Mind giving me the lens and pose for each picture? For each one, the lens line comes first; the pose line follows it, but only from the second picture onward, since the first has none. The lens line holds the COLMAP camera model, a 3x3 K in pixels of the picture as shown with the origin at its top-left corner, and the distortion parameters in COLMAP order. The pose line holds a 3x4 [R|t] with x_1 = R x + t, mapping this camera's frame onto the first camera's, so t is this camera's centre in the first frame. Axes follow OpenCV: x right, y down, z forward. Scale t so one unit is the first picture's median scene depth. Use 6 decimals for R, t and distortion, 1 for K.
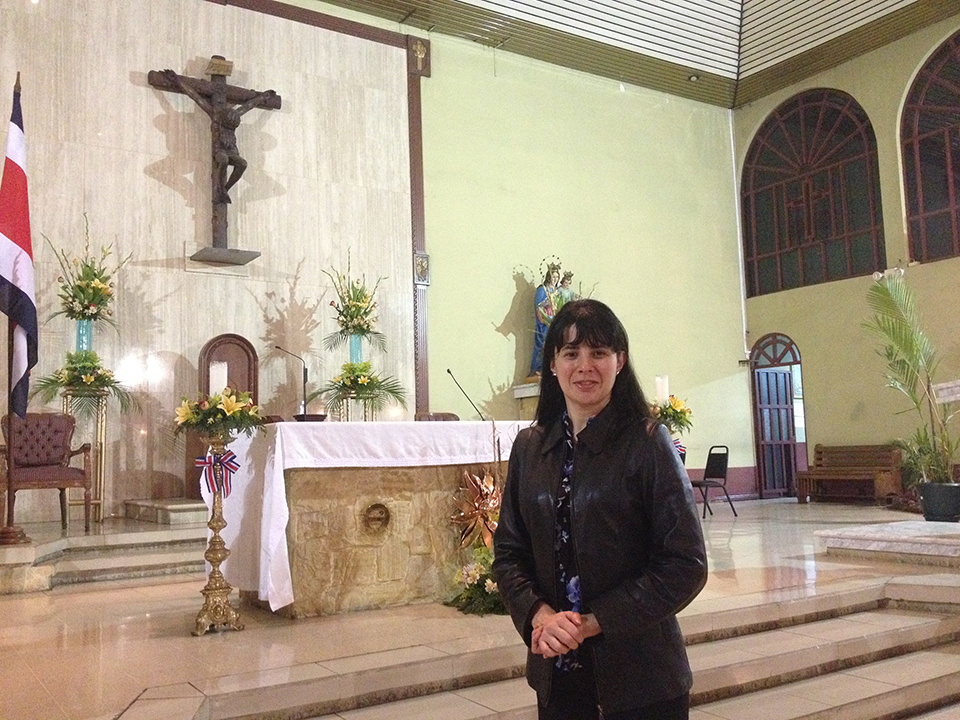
lens RADIAL K [[897.1, 0, 475.0], [0, 897.1, 366.1], [0, 0, 1]] dist [0.040151, 0.000000]
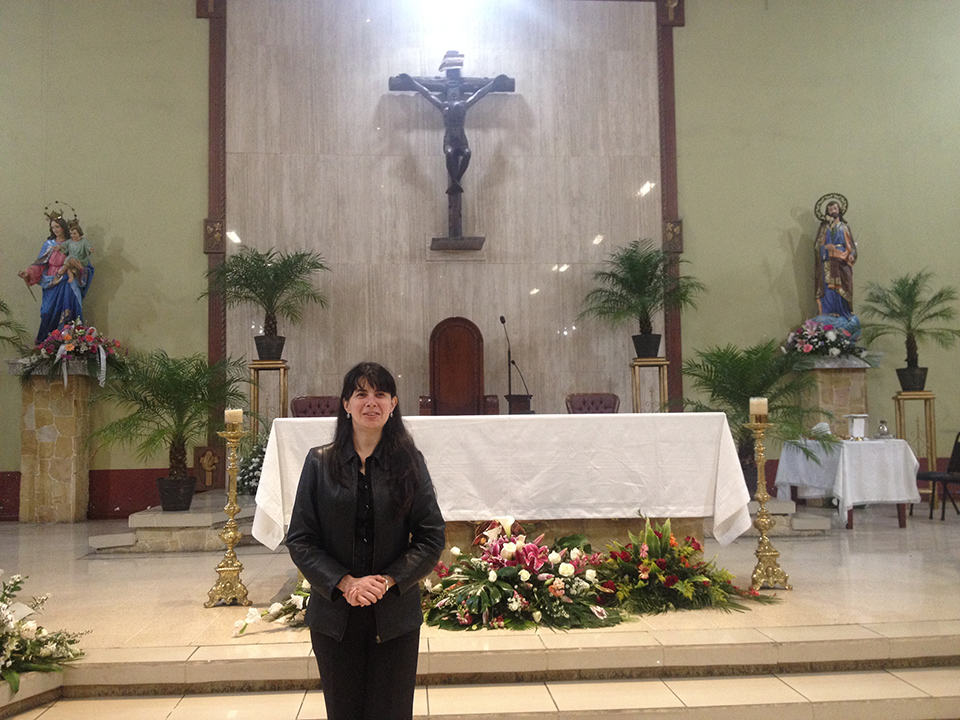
lens RADIAL K [[897.1, 0, 480.6], [0, 897.1, 371.9], [0, 0, 1]] dist [0.040151, 0.000000]
pose [[0.881287, -0.014549, -0.472358, 0.216433], [0.037507, 0.998526, 0.039223, -0.011054], [0.471091, -0.052283, 0.880534, 0.073016]]
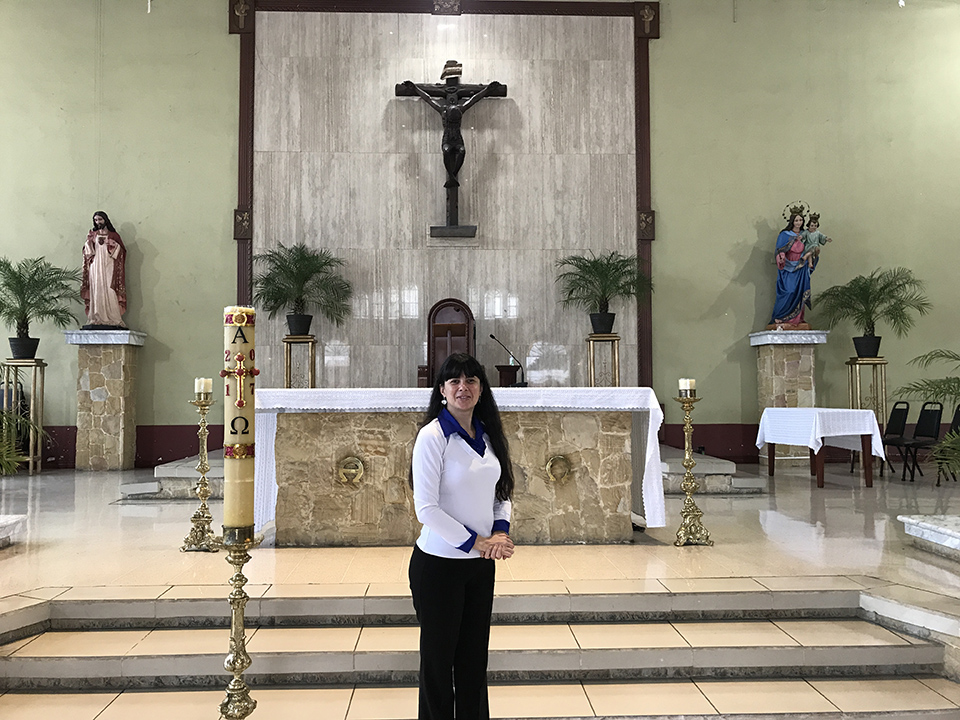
lens RADIAL K [[786.6, 0, 478.5], [0, 786.6, 357.9], [0, 0, 1]] dist [0.013540, -0.022063]
pose [[0.862403, 0.005272, -0.506196, 0.252977], [0.029842, 0.997677, 0.061232, -0.015550], [0.505343, -0.067912, 0.860242, 0.096787]]
